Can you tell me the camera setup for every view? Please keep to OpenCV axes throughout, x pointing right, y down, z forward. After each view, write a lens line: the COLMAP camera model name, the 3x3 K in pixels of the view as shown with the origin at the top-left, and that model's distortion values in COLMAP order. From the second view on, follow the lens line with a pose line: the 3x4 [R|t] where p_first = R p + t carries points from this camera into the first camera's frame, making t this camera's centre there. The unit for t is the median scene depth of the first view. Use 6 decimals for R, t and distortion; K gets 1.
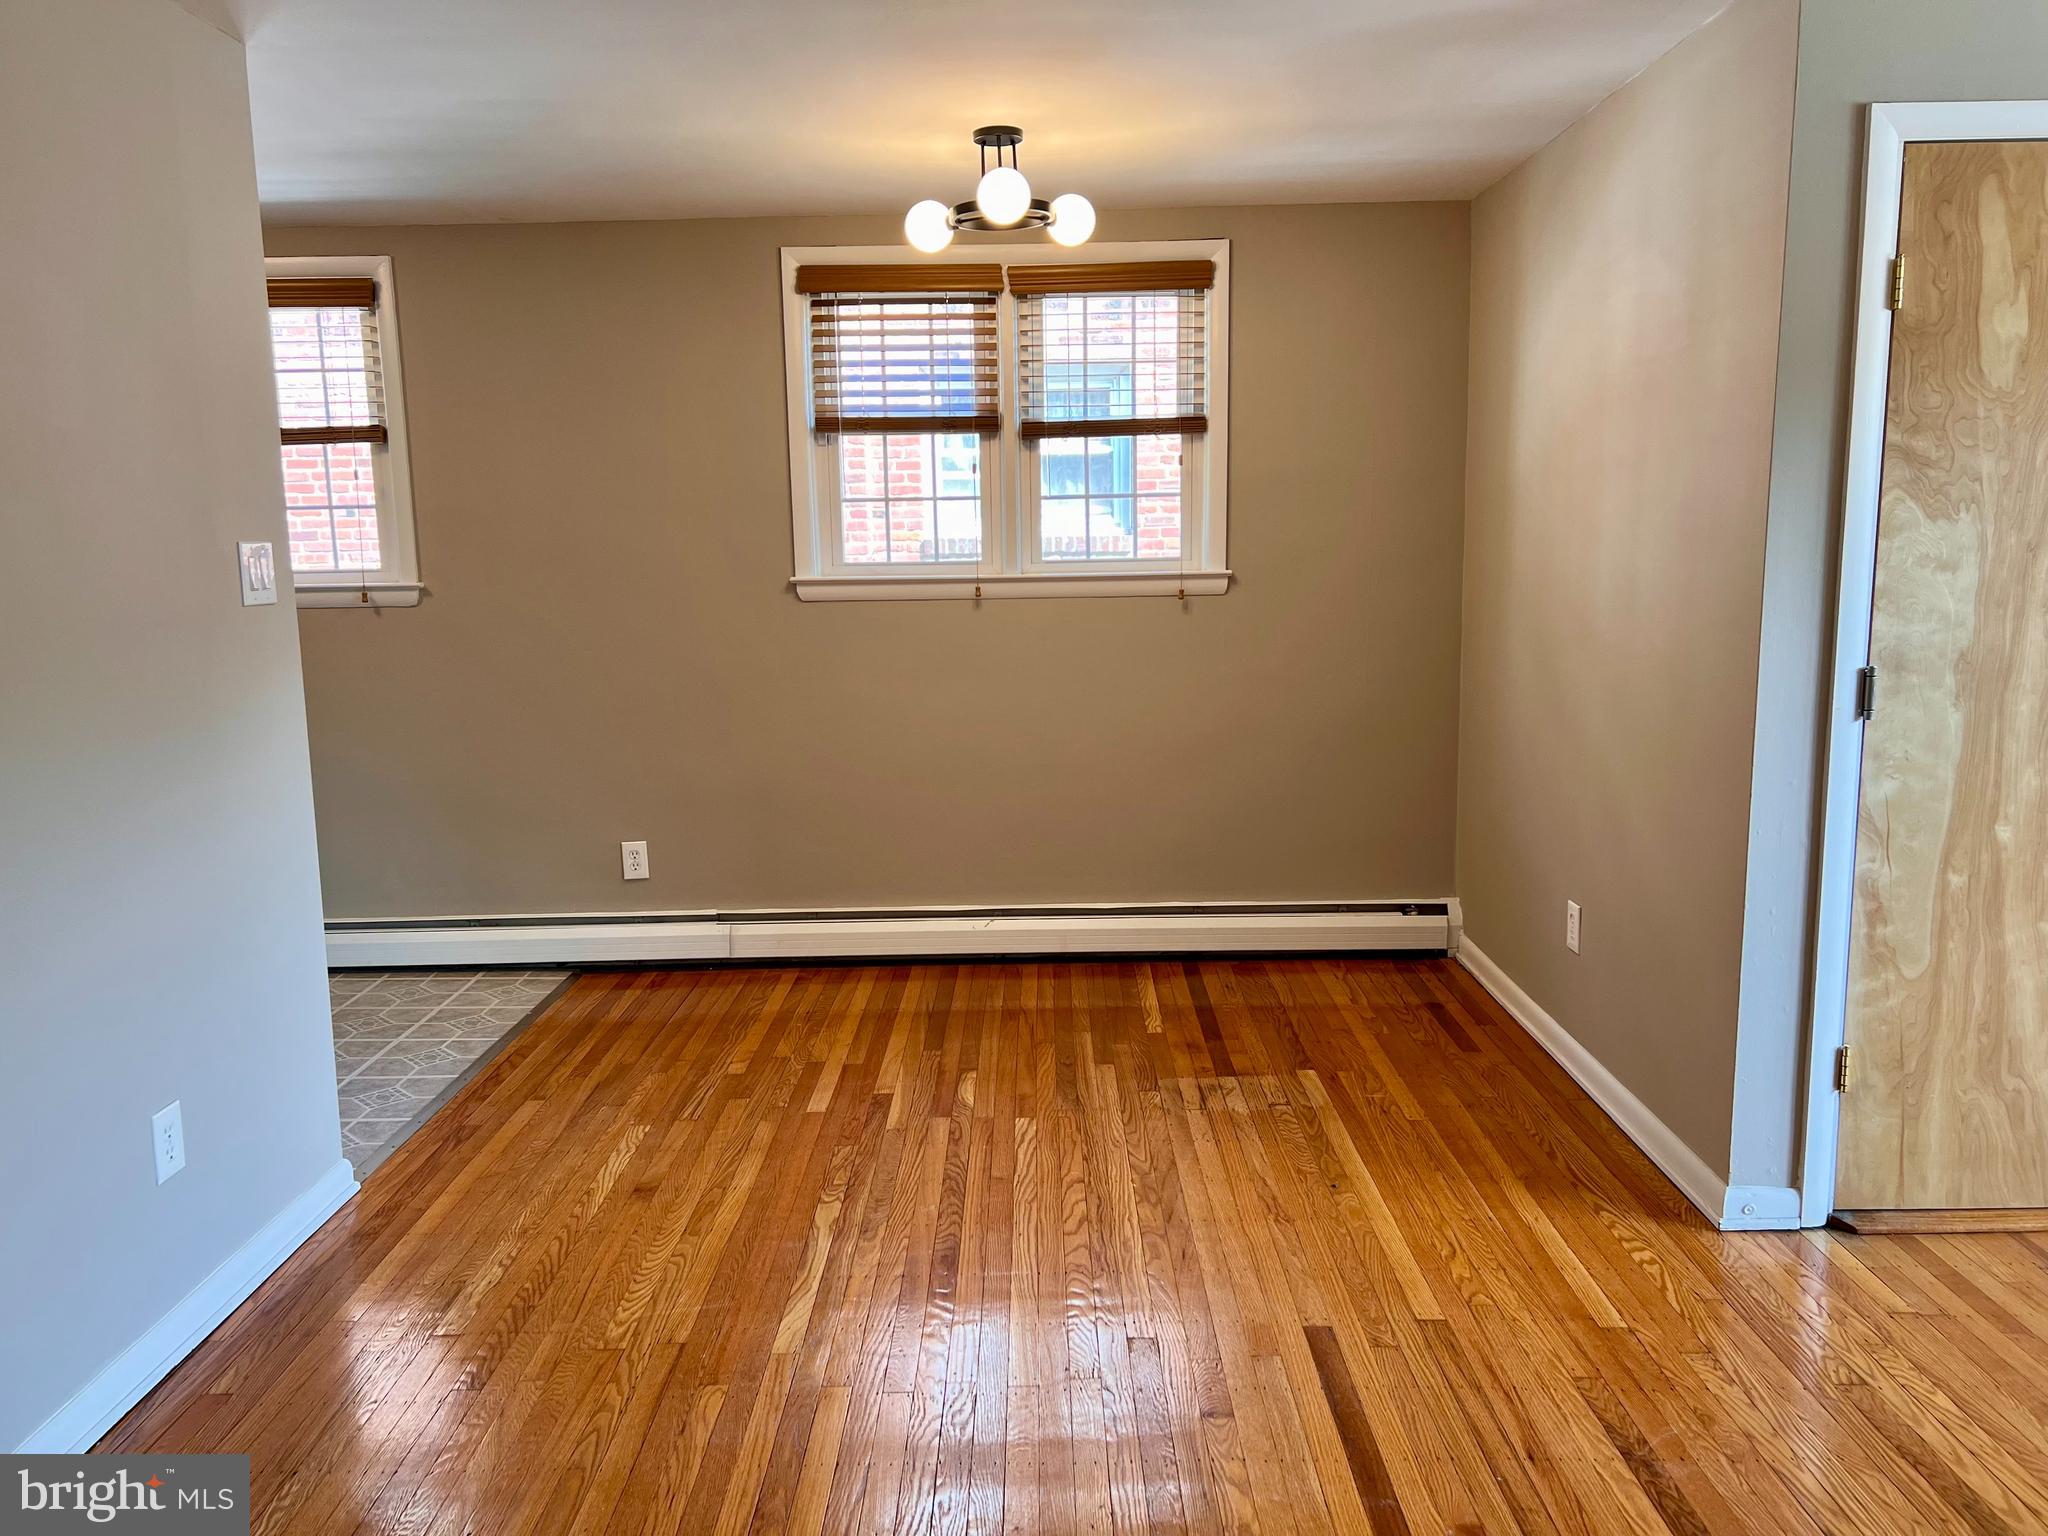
lens RADIAL K [[1589.3, 0, 1022.8], [0, 1589.3, 764.7], [0, 0, 1]] dist [0.026983, -0.023322]
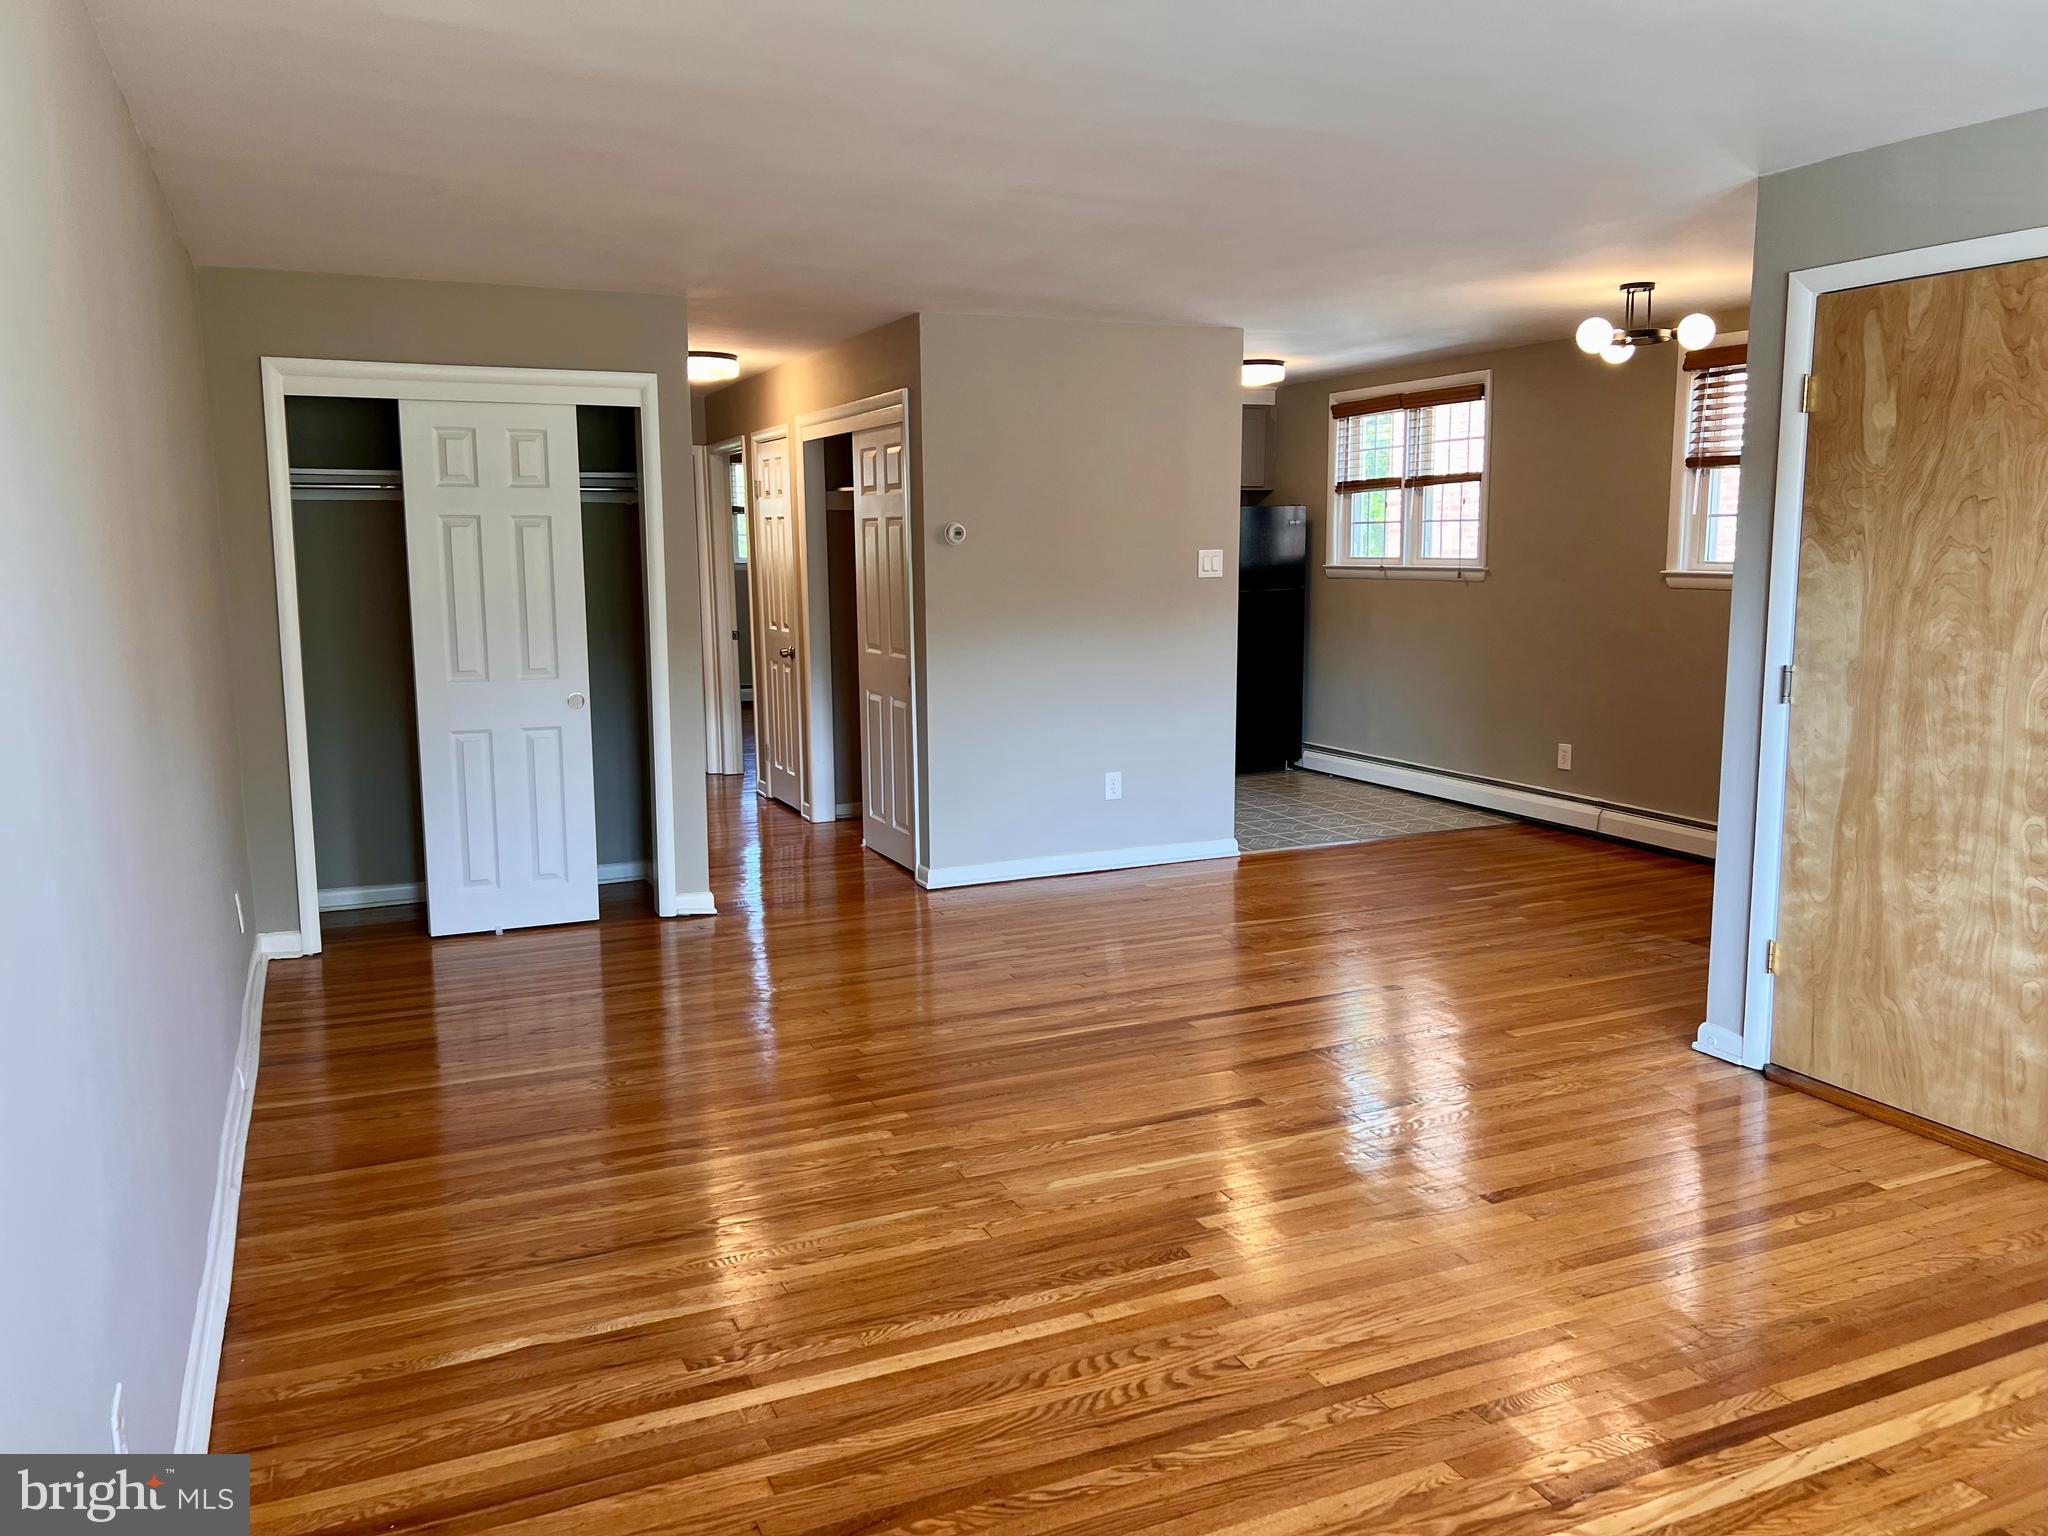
lens RADIAL K [[1589.3, 0, 1039.5], [0, 1589.3, 775.8], [0, 0, 1]] dist [0.026983, -0.023322]
pose [[0.468668, 0.168856, -0.867086, 1.426550], [-0.149875, 0.982530, 0.110328, -0.020538], [0.870567, 0.078248, 0.485788, -0.235784]]
